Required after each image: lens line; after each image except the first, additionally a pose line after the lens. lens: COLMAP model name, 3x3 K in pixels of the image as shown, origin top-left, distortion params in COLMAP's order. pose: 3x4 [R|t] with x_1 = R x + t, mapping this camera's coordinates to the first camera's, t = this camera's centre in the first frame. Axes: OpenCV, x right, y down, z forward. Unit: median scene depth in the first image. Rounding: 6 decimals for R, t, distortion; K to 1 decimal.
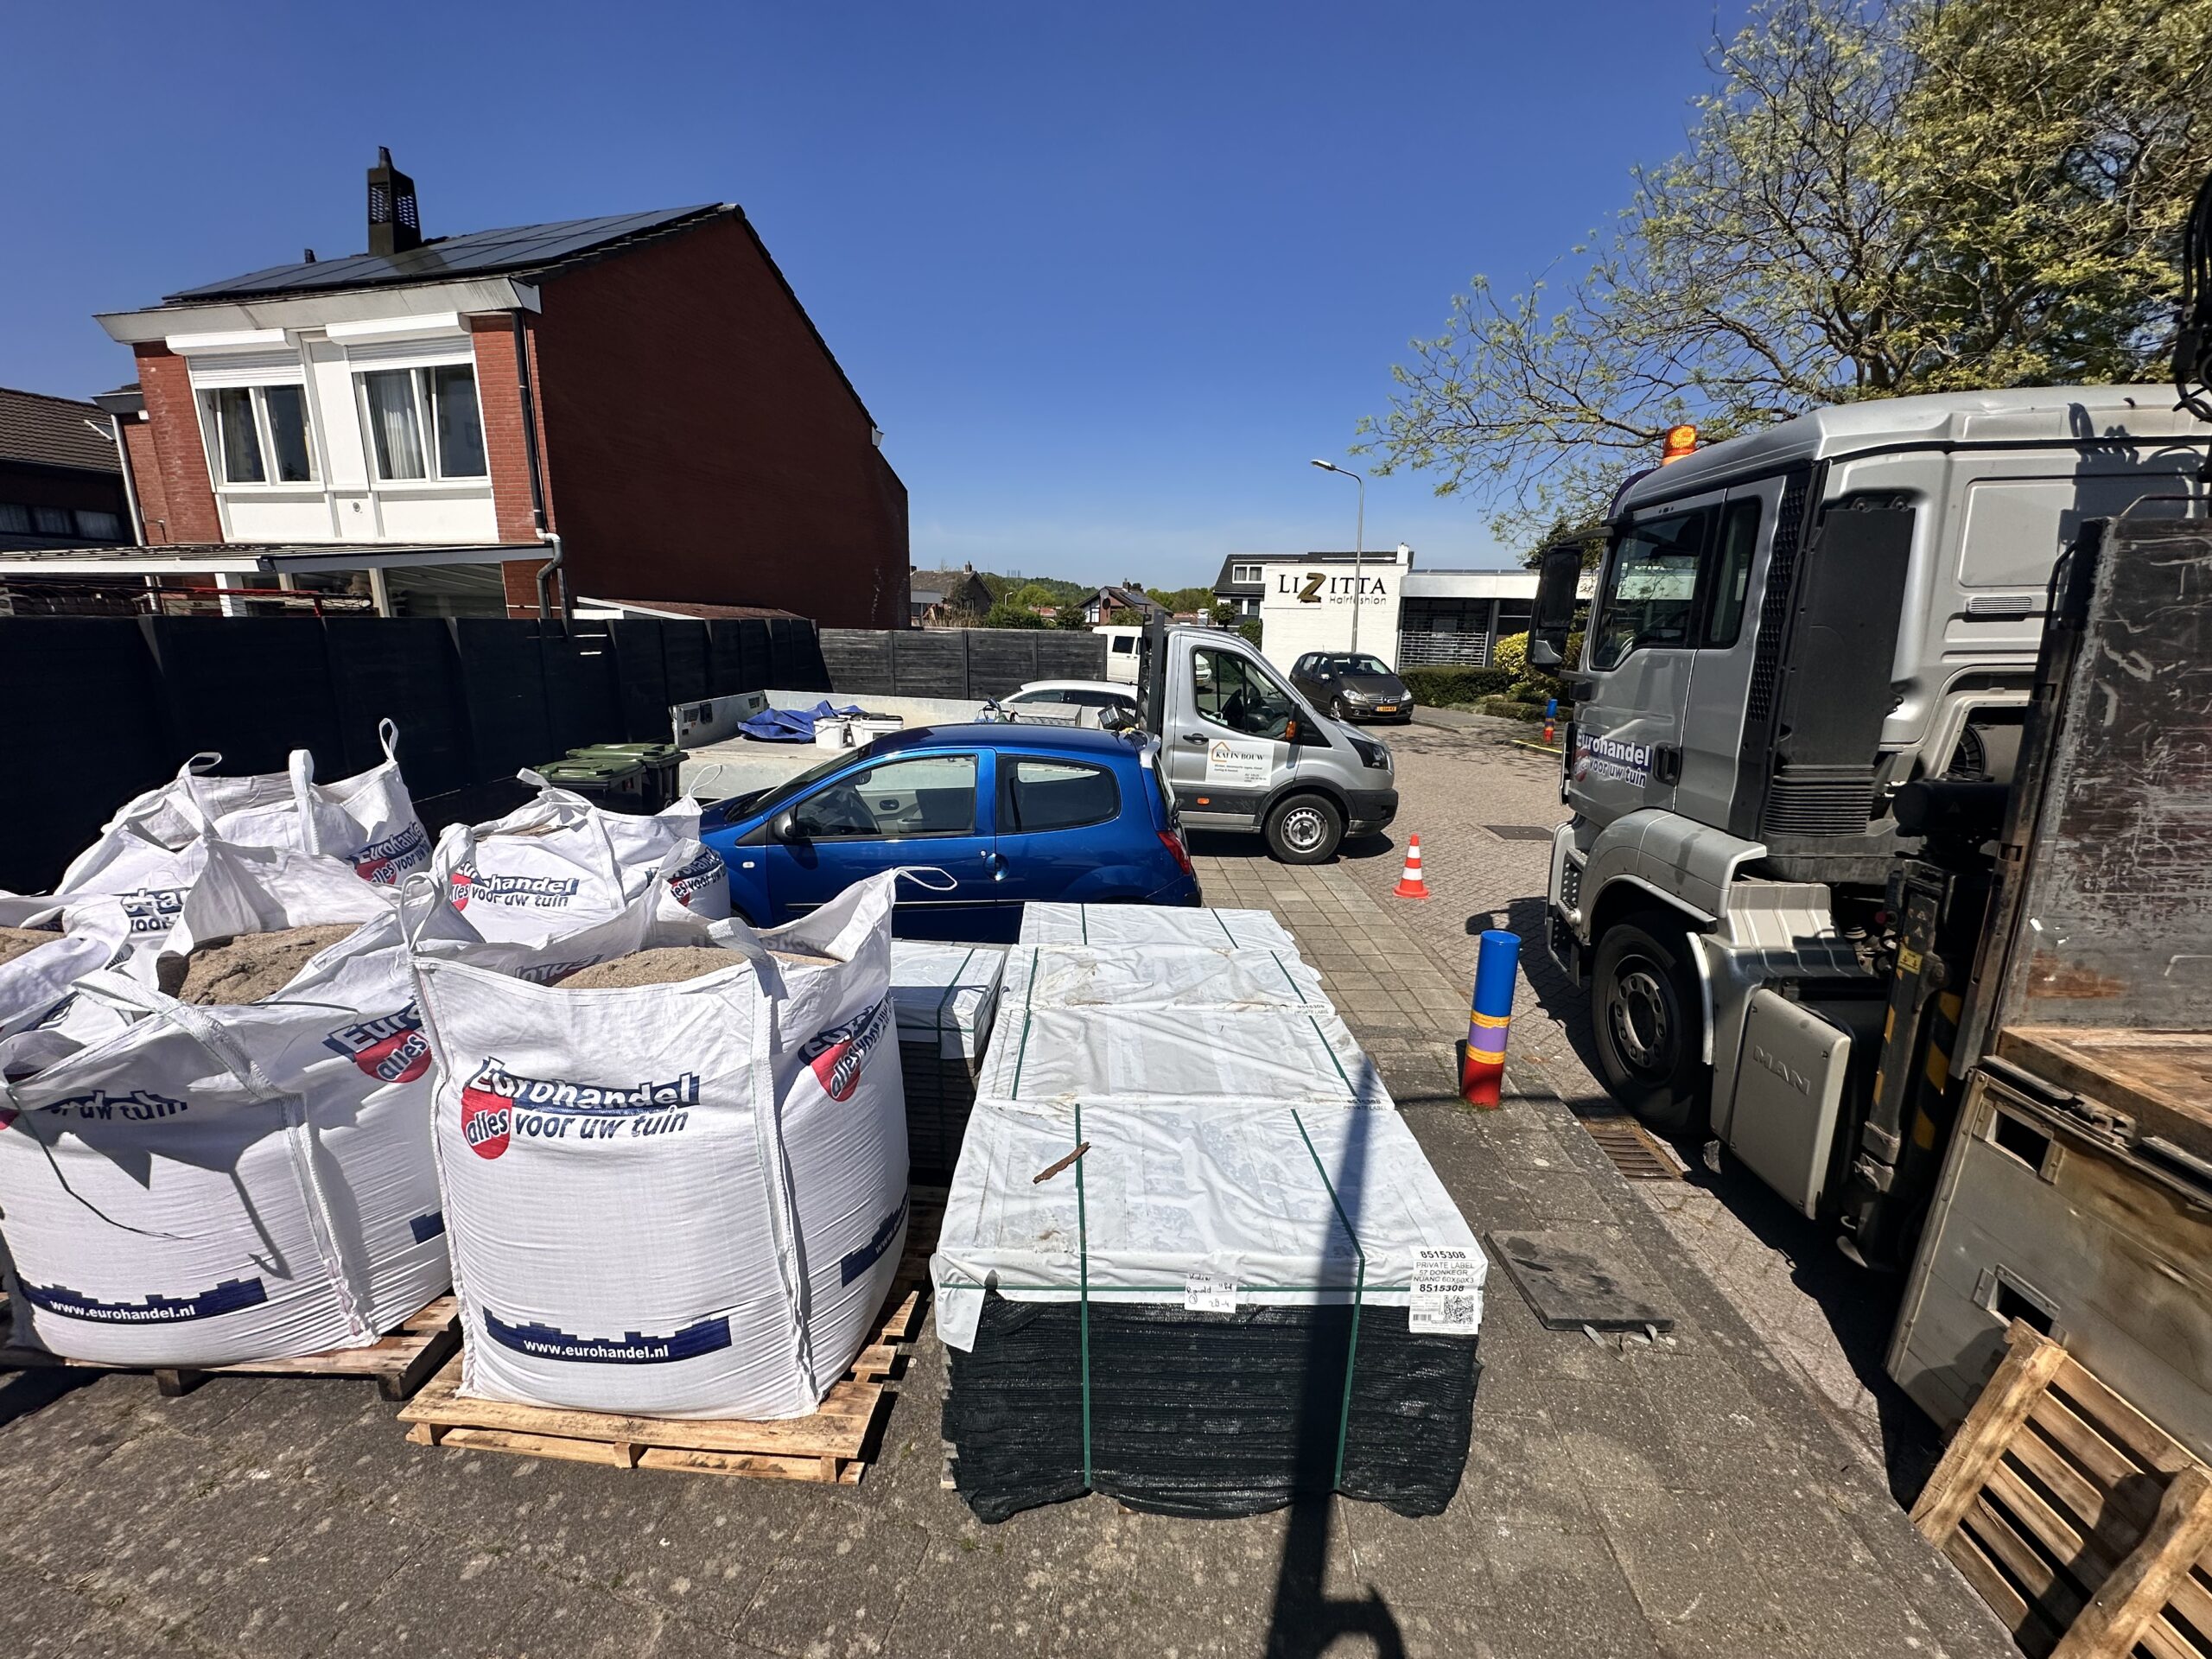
lens RADIAL K [[880.3, 0, 1106.0], [0, 880.3, 829.5], [0, 0, 1]] dist [-0.001546, -0.000083]
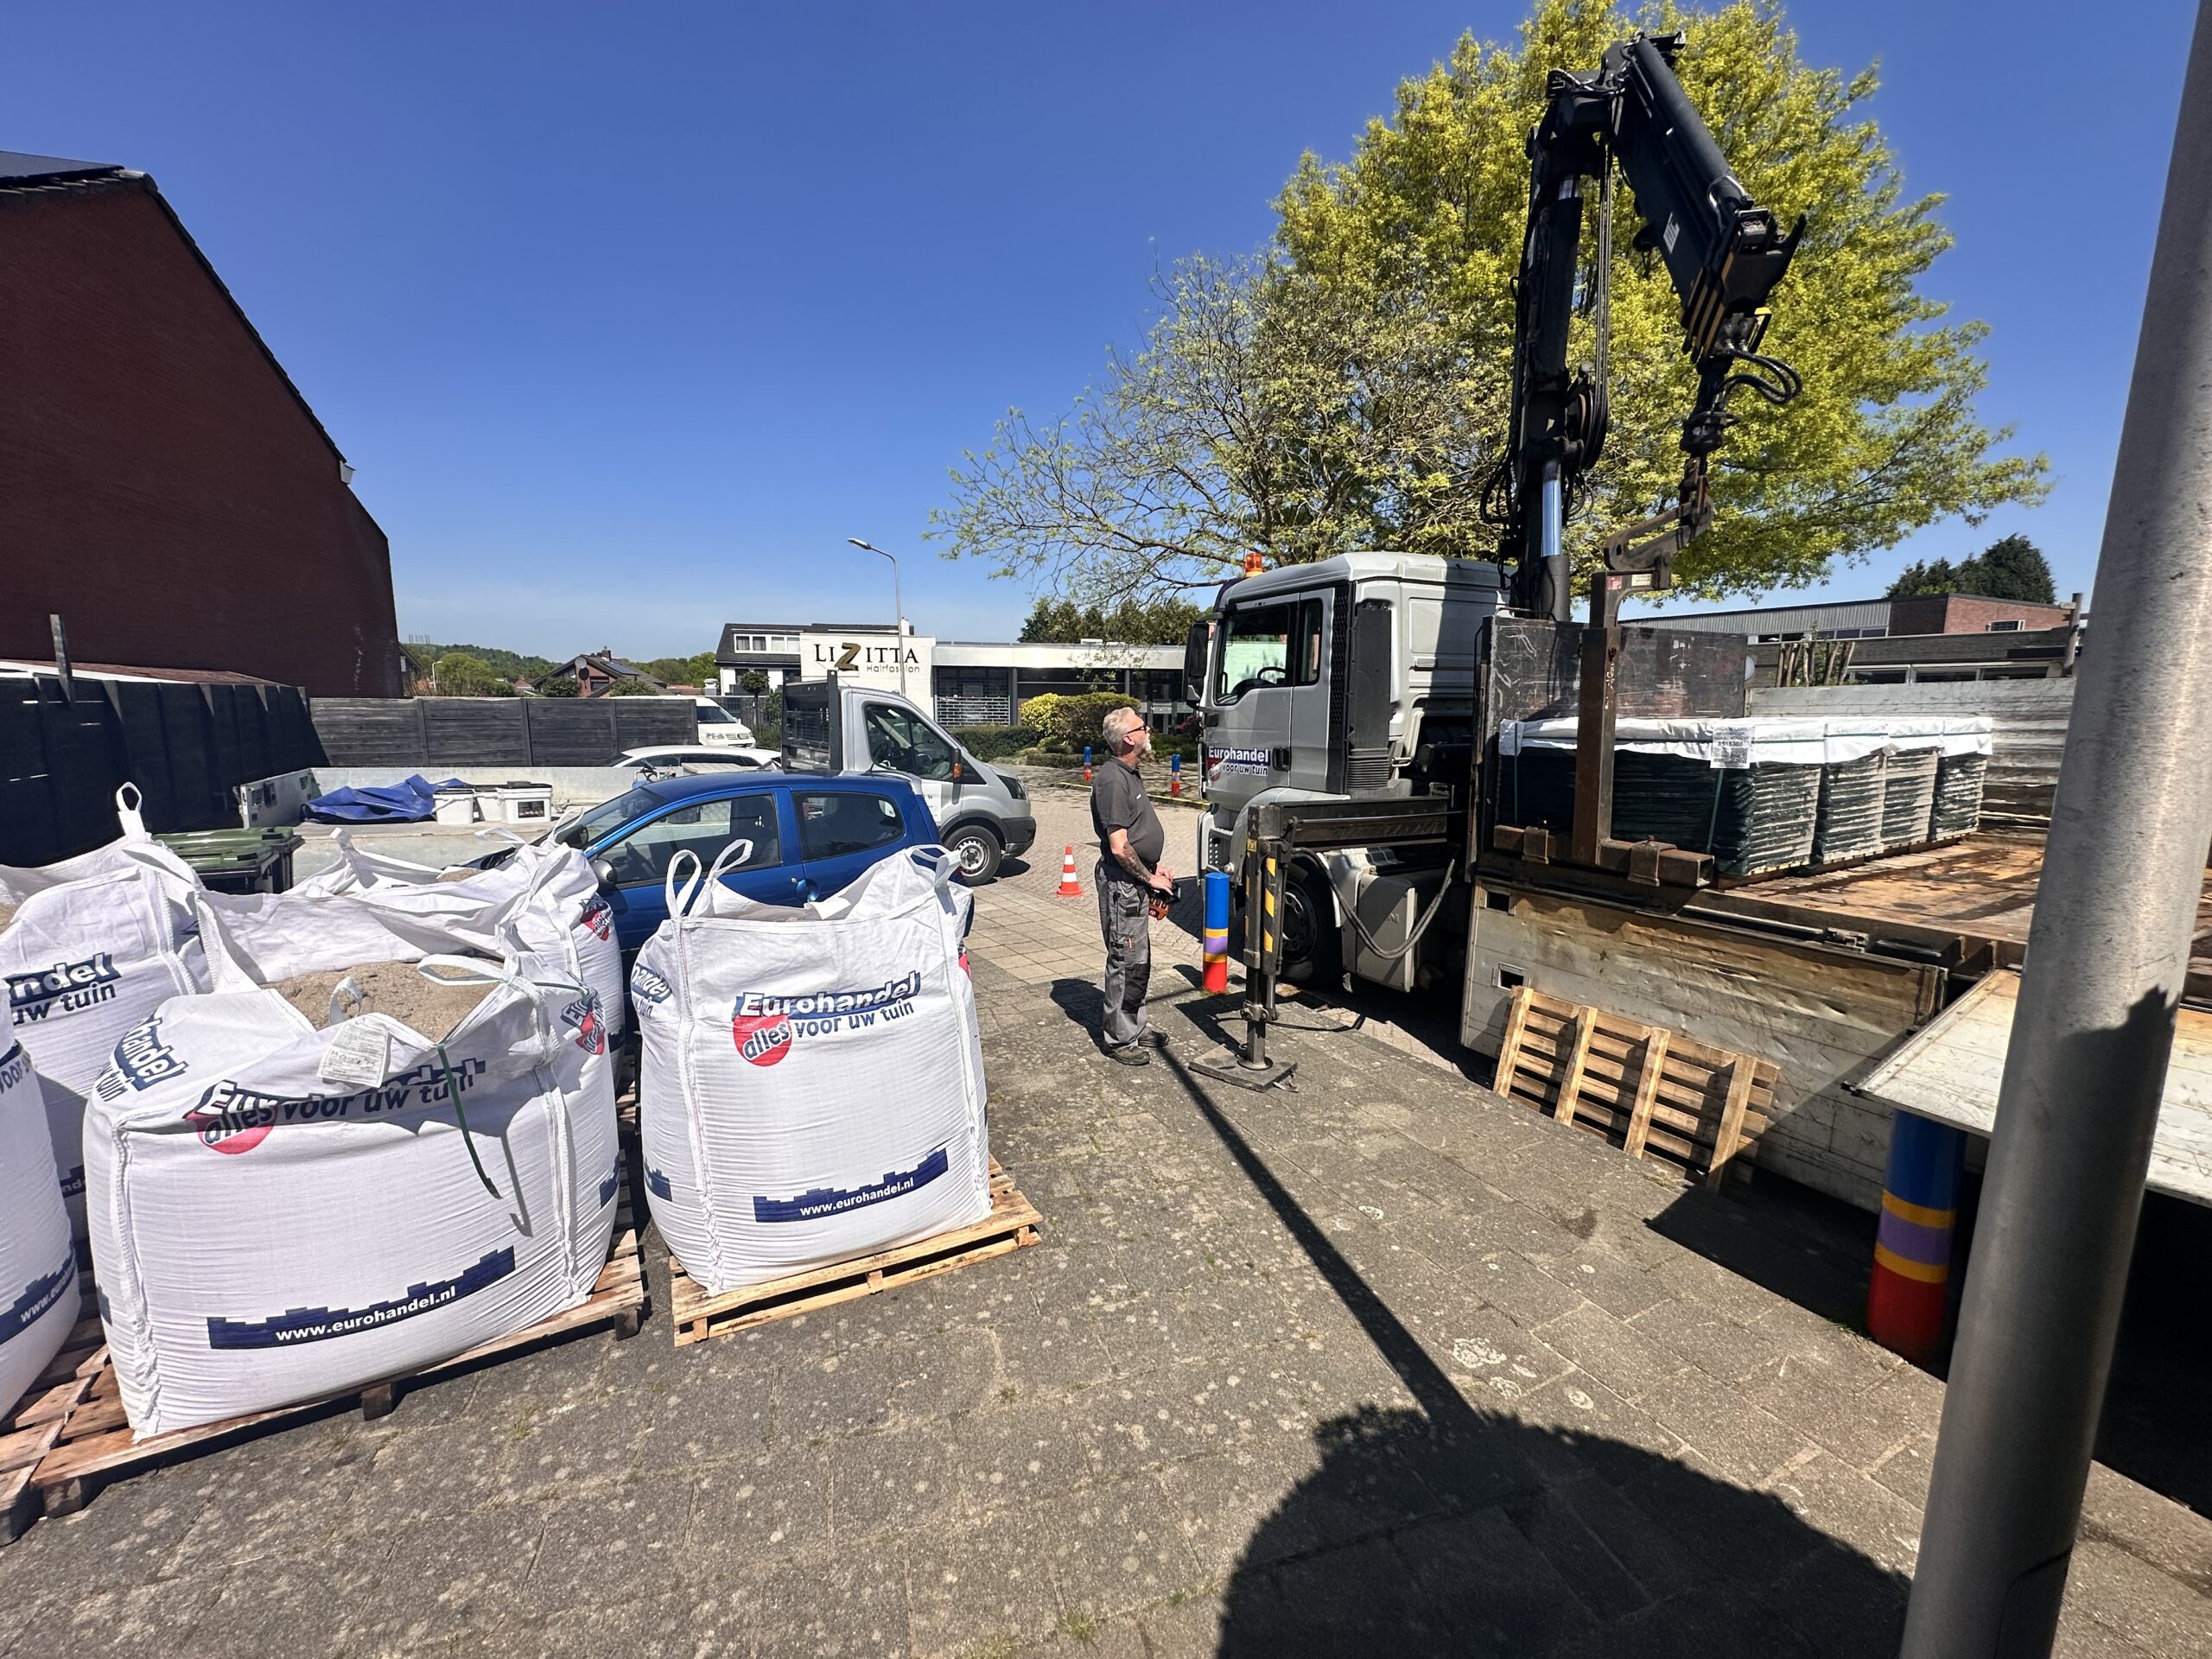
lens RADIAL K [[880.3, 0, 1106.0], [0, 880.3, 829.5], [0, 0, 1]] dist [-0.001546, -0.000083]
pose [[0.852060, -0.091430, 0.515397, -0.550550], [0.130933, 0.990554, -0.040738, 0.090162], [-0.506804, 0.102194, 0.855983, -0.230660]]
